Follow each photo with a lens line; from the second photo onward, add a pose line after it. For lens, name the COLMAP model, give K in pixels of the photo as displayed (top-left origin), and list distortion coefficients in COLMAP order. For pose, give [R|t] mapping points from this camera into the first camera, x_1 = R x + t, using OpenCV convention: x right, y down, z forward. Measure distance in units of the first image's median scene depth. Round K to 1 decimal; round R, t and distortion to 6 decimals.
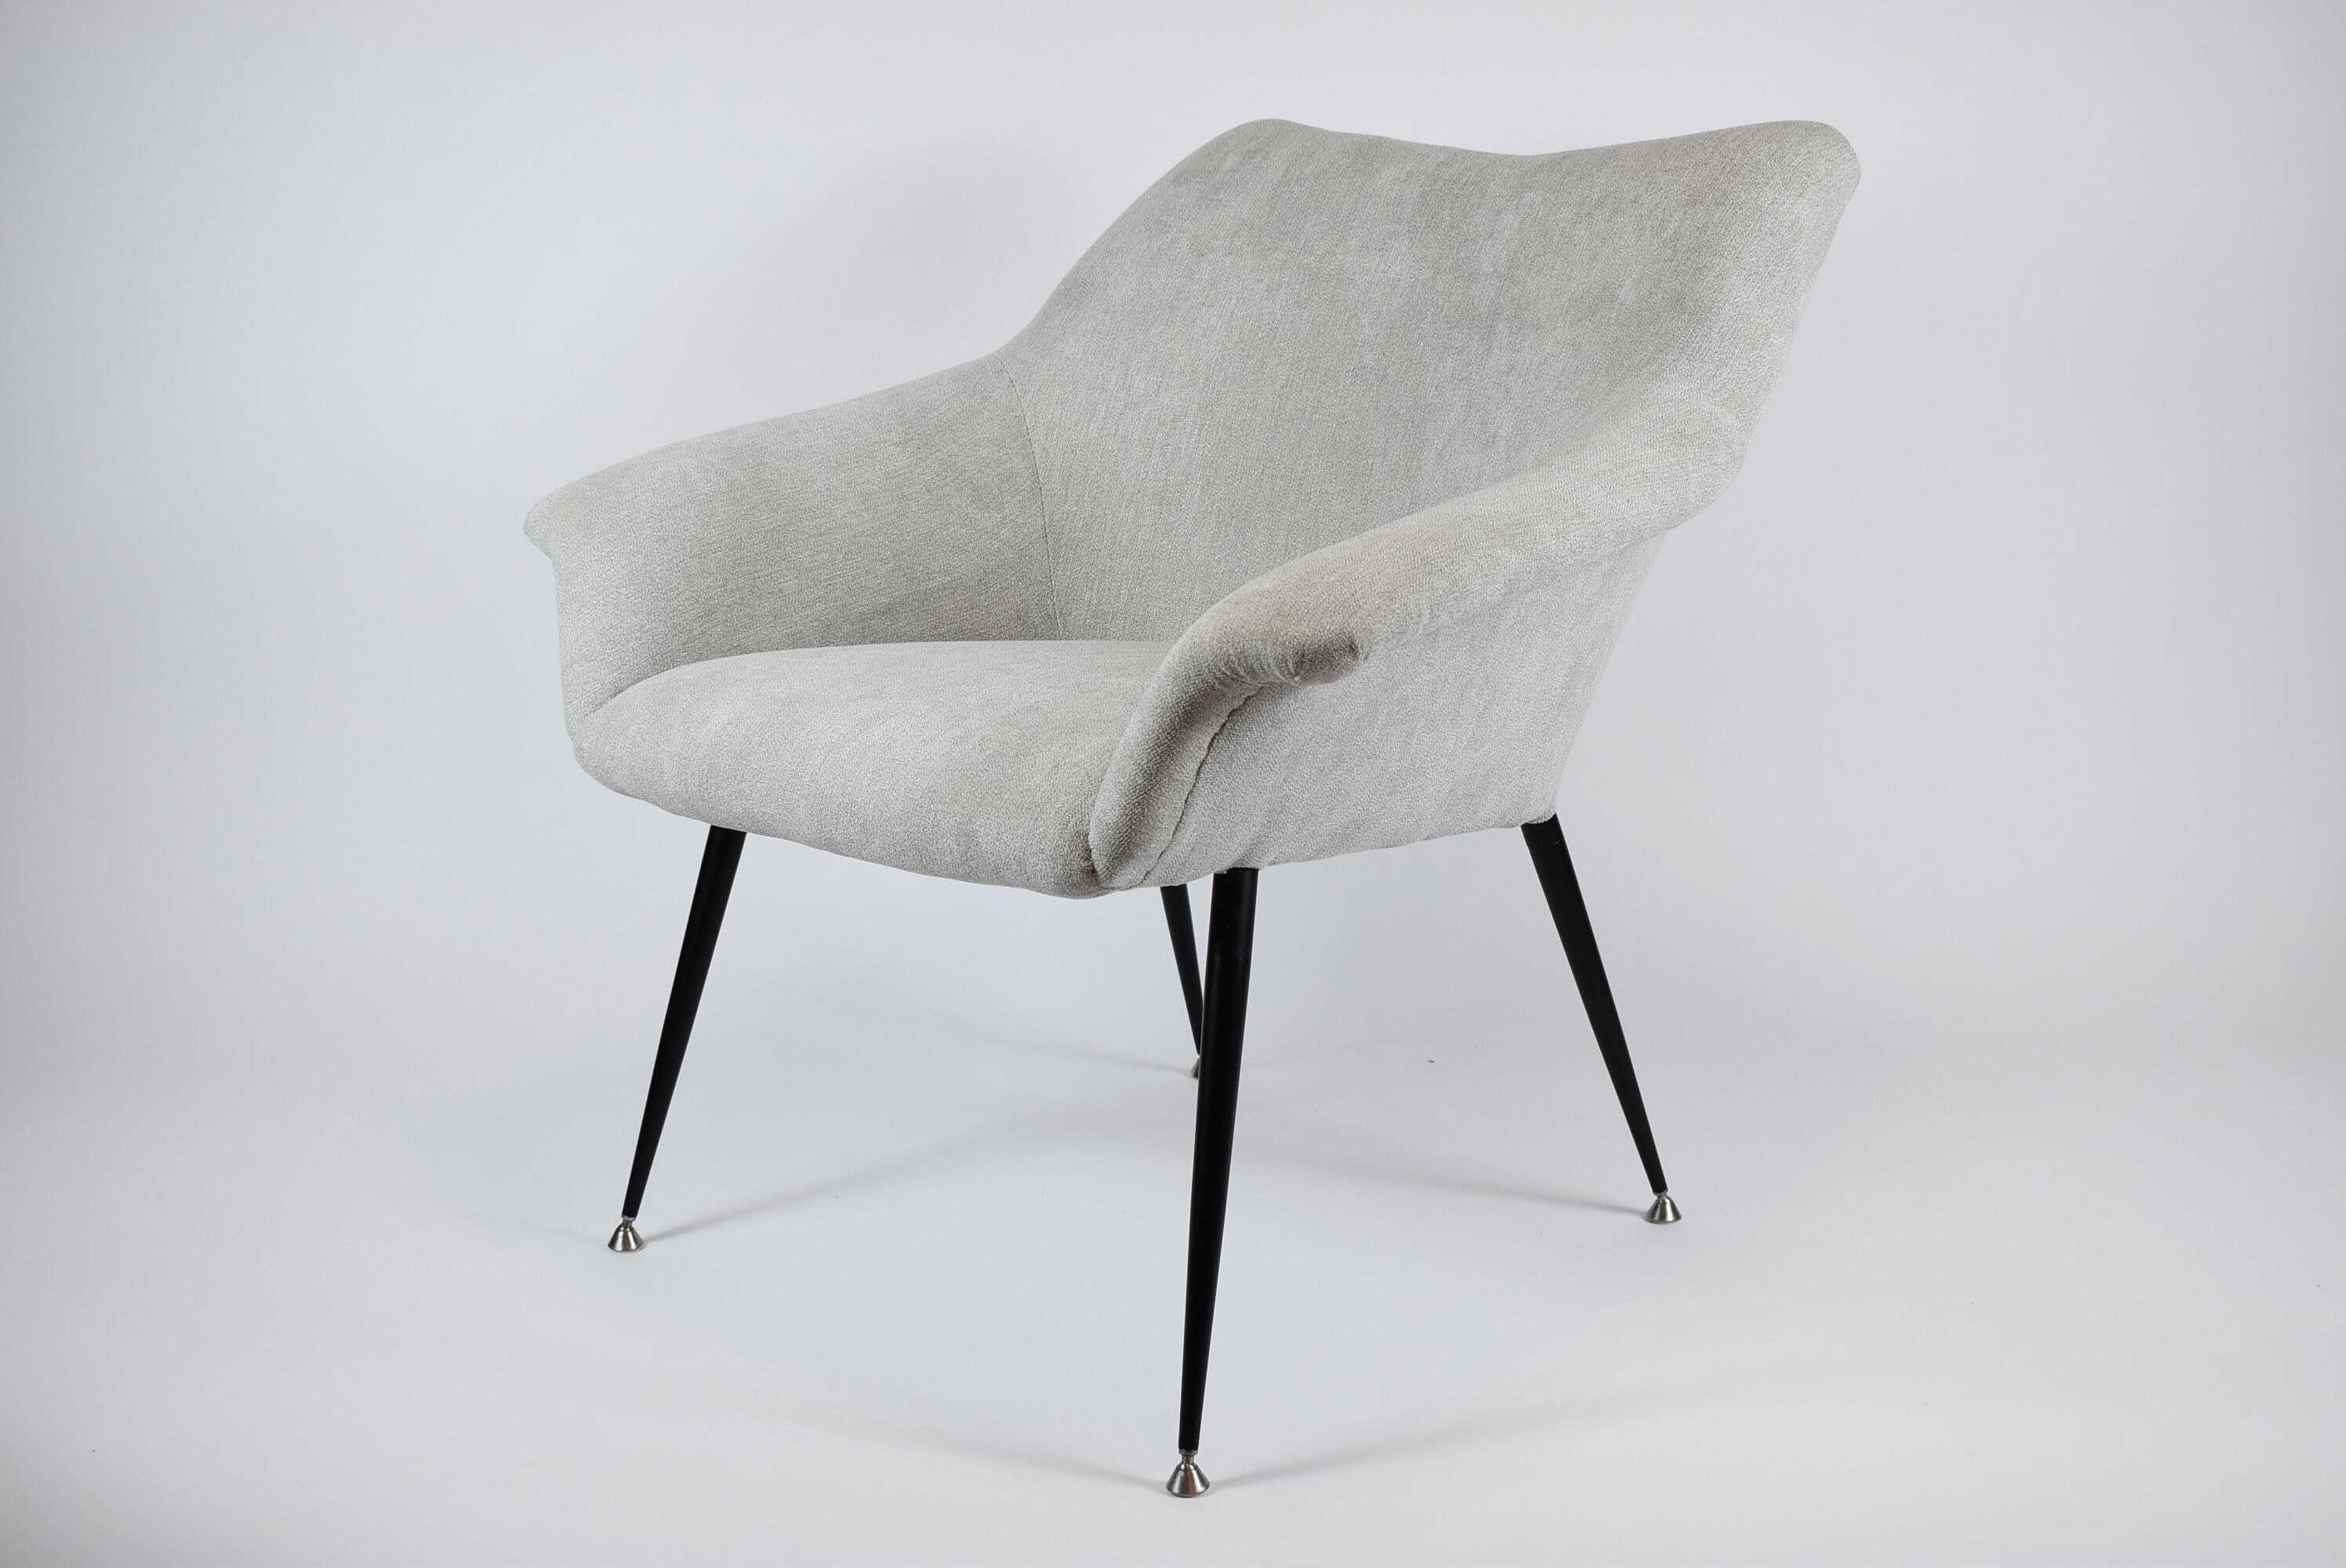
lens RADIAL K [[3033.2, 0, 1172.6], [0, 3033.2, 792.2], [0, 0, 1]] dist [-0.012139, 0.000000]
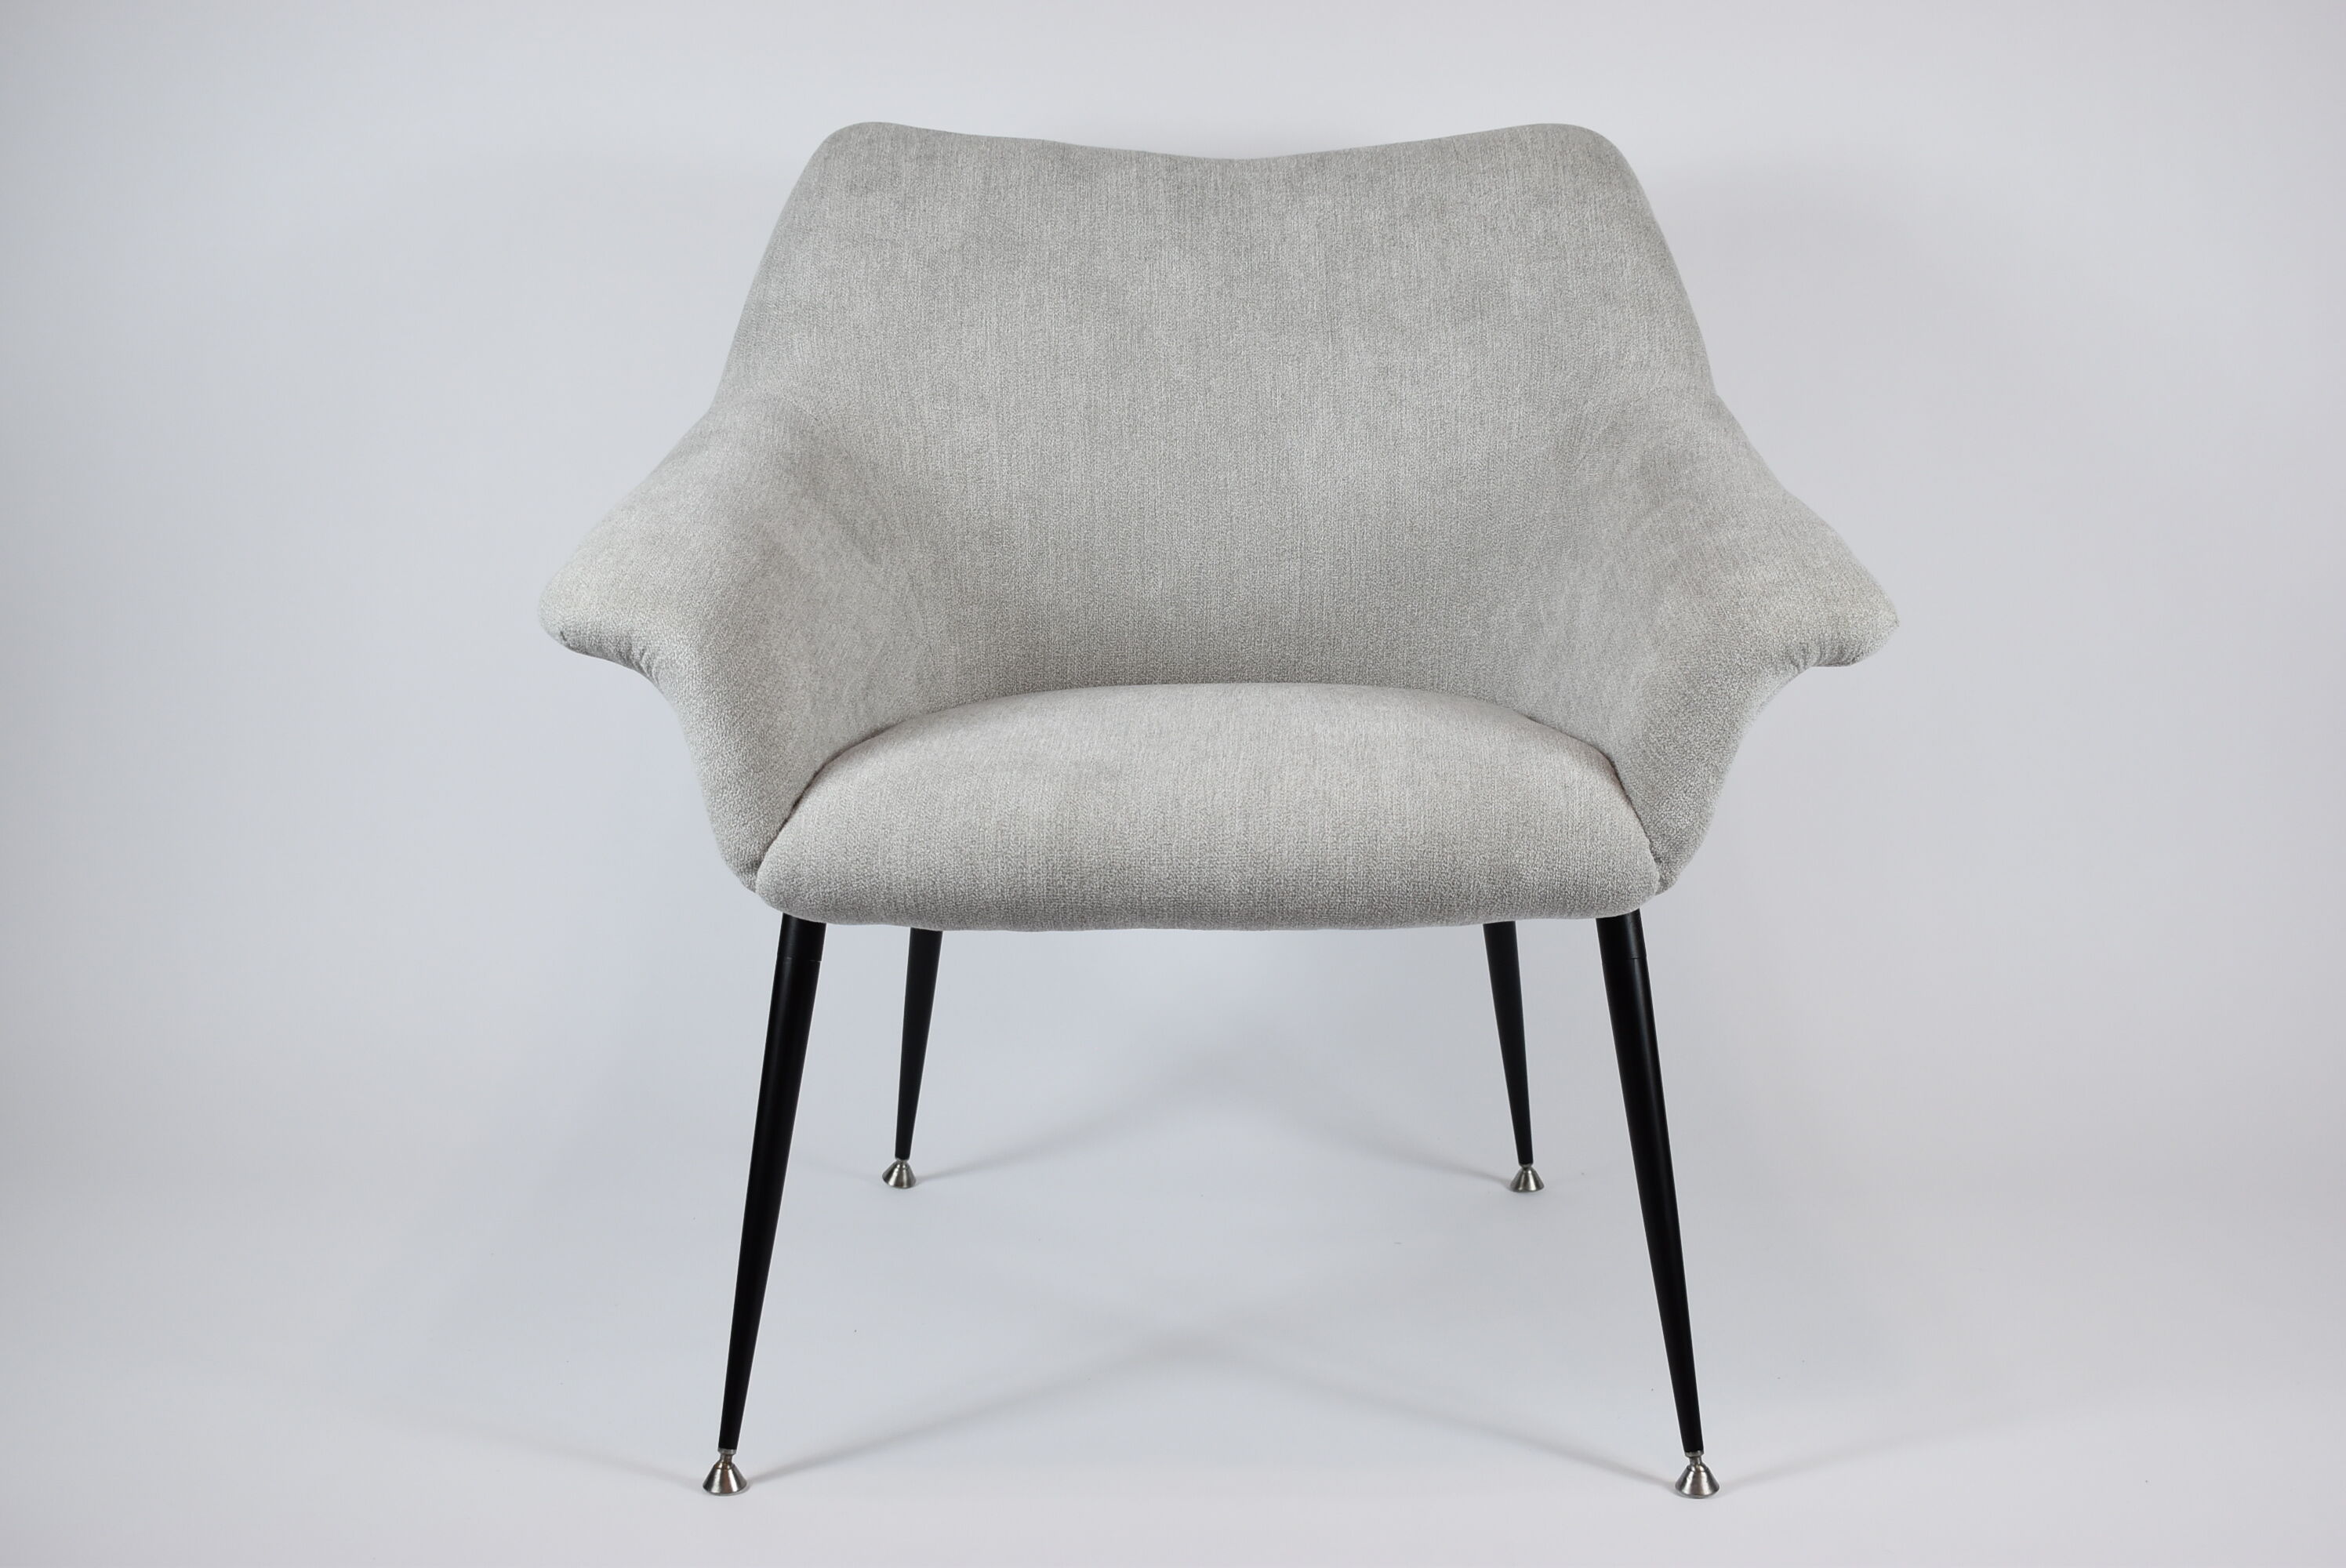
lens RADIAL K [[3453.8, 0, 1172.2], [0, 3453.8, 775.2], [0, 0, 1]] dist [0.031968, 0.000000]
pose [[0.723264, -0.127391, 0.678720, -0.689421], [0.149004, 0.988475, 0.026747, -0.046611], [-0.674304, 0.081787, 0.733910, 0.211669]]
